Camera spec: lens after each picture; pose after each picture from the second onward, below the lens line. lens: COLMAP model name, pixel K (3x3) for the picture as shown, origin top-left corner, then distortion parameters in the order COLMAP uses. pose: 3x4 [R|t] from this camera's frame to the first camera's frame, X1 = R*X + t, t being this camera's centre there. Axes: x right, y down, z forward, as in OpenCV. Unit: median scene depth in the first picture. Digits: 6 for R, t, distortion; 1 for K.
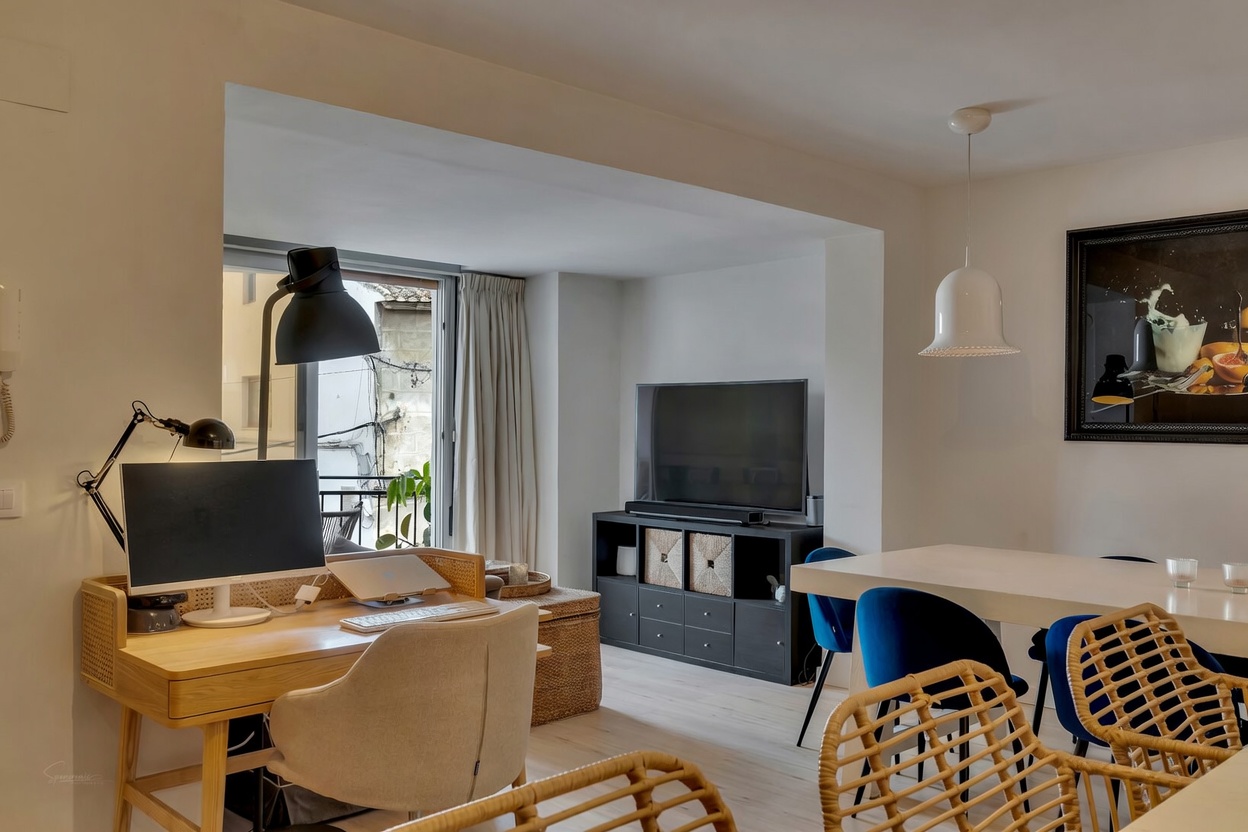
lens RADIAL K [[1035.8, 0, 626.5], [0, 1035.8, 417.6], [0, 0, 1]] dist [-0.003813, -0.004460]
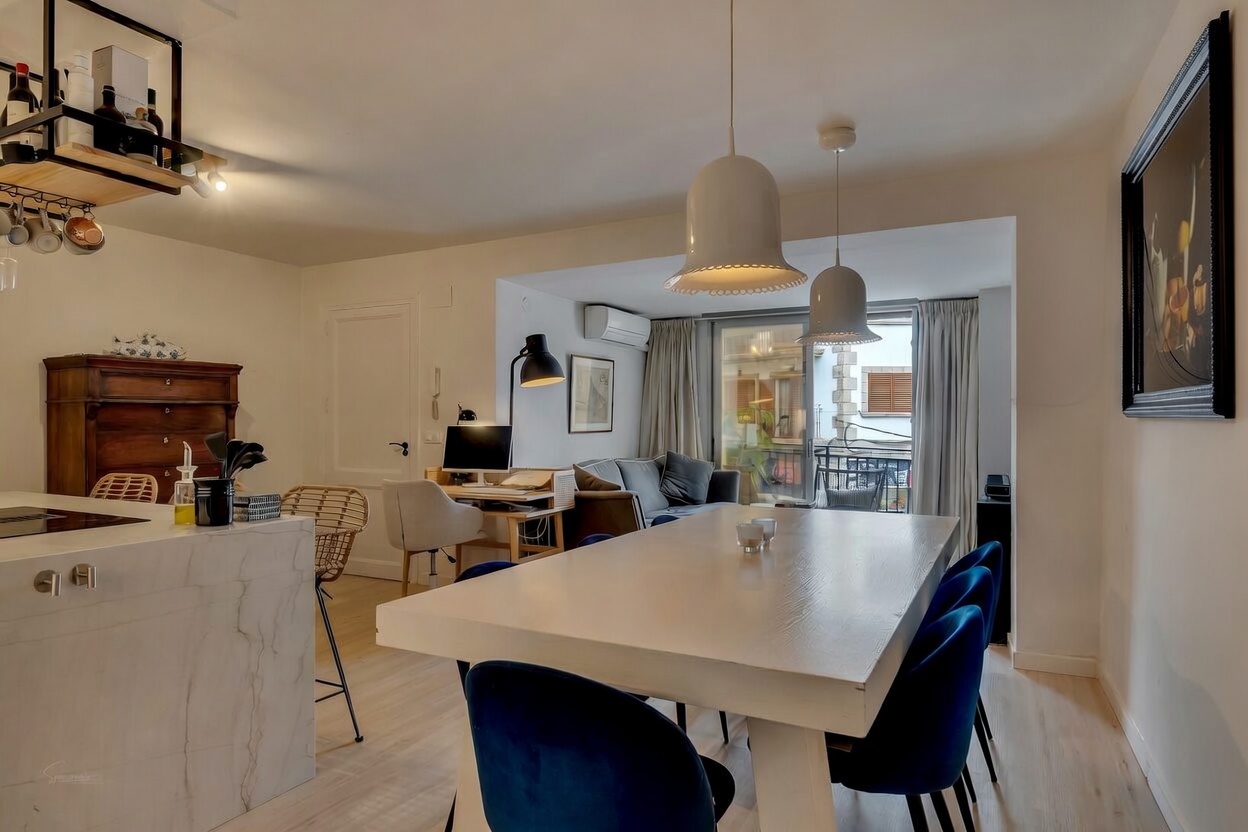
lens RADIAL K [[709.5, 0, 620.9], [0, 709.5, 420.3], [0, 0, 1]] dist [-0.002139, -0.000982]
pose [[0.318901, -0.009764, -0.947738, 0.706856], [0.009833, 0.999927, -0.006993, 0.022318], [0.947737, -0.007089, 0.318973, 0.369698]]
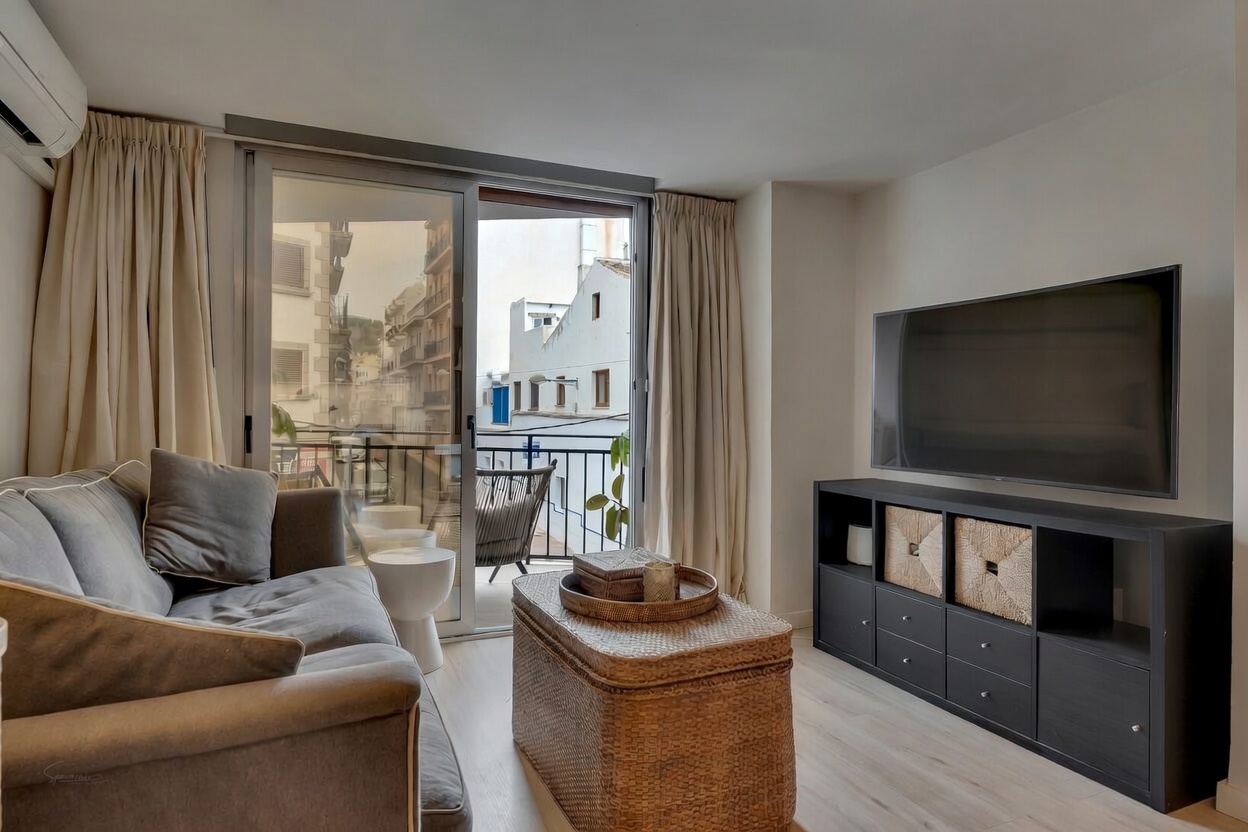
lens RADIAL K [[709.5, 0, 618.4], [0, 709.5, 414.0], [0, 0, 1]] dist [-0.002139, -0.000982]
pose [[0.937093, -0.000909, -0.349078, 0.018014], [0.004768, 0.999937, 0.010197, 0.040537], [0.349047, -0.011220, 0.937038, 0.512680]]
